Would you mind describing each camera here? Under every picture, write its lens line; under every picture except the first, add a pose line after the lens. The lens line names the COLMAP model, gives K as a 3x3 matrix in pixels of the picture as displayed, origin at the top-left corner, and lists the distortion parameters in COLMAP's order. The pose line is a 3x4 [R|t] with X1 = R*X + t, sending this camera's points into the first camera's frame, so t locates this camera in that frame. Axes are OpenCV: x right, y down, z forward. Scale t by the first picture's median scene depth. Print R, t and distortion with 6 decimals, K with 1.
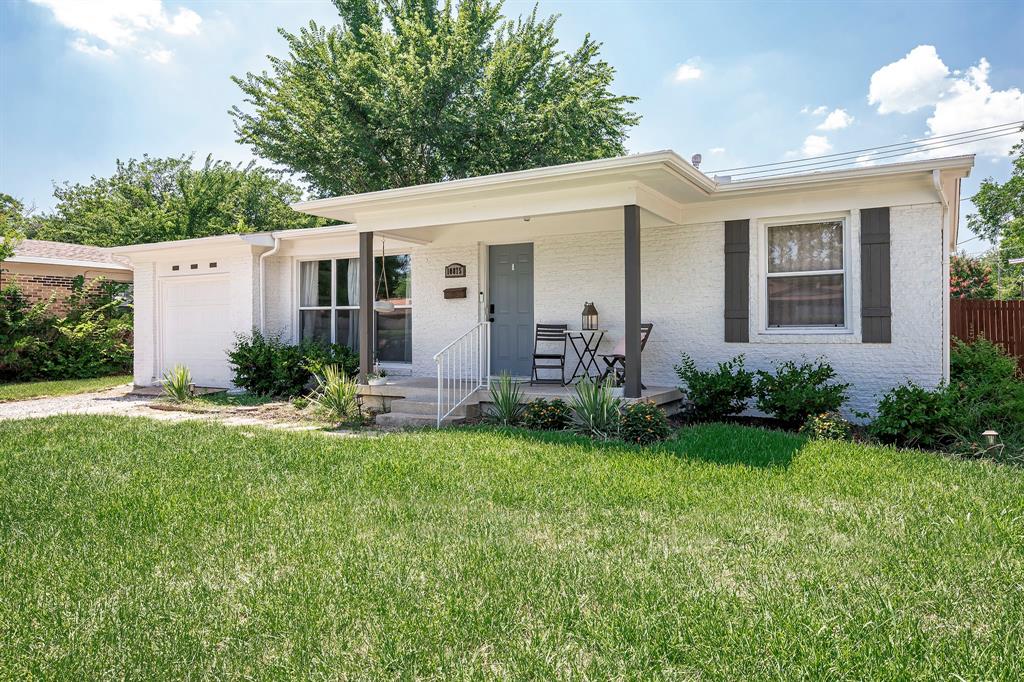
lens RADIAL K [[637.9, 0, 512.2], [0, 637.9, 335.5], [0, 0, 1]] dist [0.000357, 0.000022]
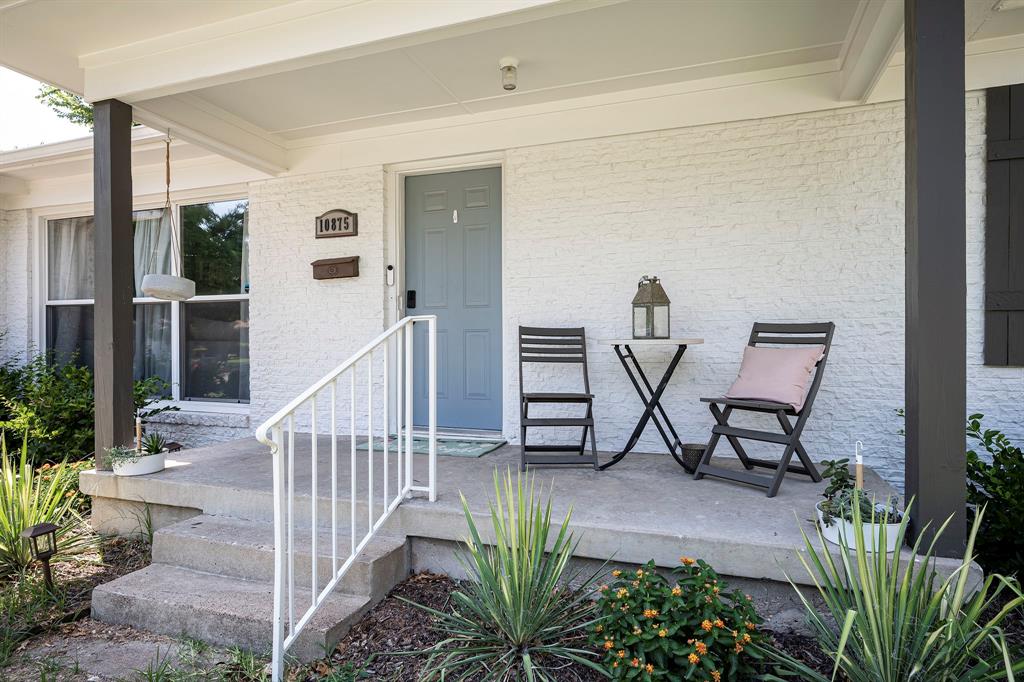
lens RADIAL K [[584.7, 0, 513.4], [0, 584.7, 350.3], [0, 0, 1]] dist [-0.003352, -0.000780]
pose [[0.977435, 0.003701, 0.211203, -0.050462], [-0.002251, 0.999972, -0.007104, 0.002156], [-0.211224, 0.006468, 0.977416, 0.527112]]
